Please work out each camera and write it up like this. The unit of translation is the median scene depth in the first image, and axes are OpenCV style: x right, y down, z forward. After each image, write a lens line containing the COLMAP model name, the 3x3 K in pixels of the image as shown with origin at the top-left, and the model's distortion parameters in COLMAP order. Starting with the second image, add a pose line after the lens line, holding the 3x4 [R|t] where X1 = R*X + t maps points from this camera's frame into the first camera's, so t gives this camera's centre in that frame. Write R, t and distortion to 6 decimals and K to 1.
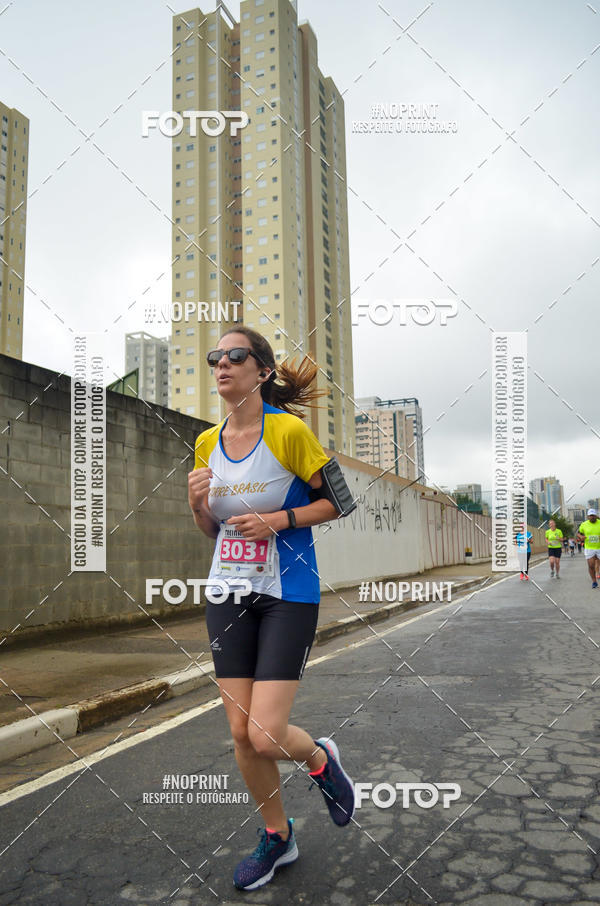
lens RADIAL K [[700.2, 0, 300.7], [0, 700.2, 453.4], [0, 0, 1]] dist [-0.003367, 0.001136]
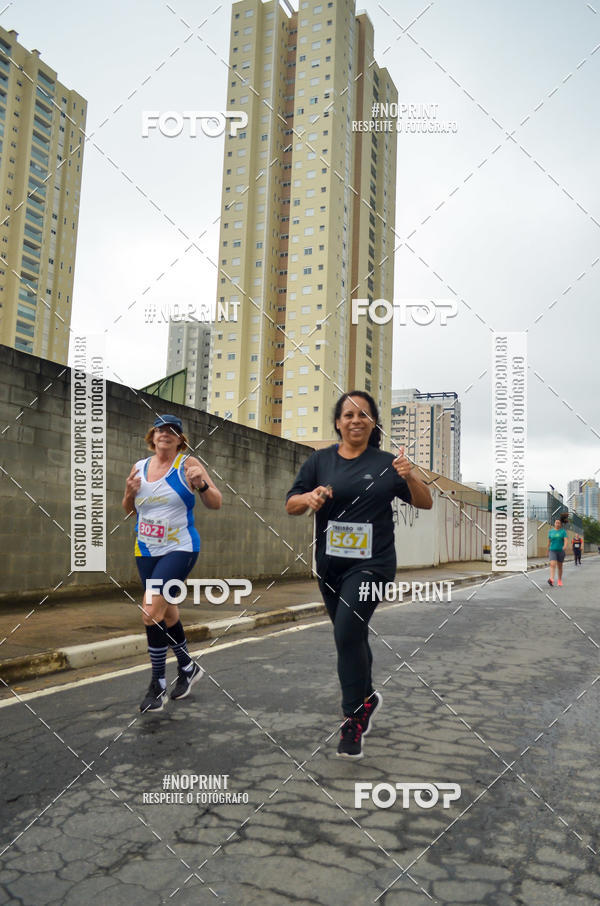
lens RADIAL K [[709.7, 0, 301.6], [0, 709.7, 448.6], [0, 0, 1]] dist [-0.001133, 0.004440]
pose [[0.997278, 0.053833, -0.050378, 0.015471], [-0.053165, 0.998480, 0.014511, -0.018551], [0.051083, -0.011793, 0.998625, -0.127823]]
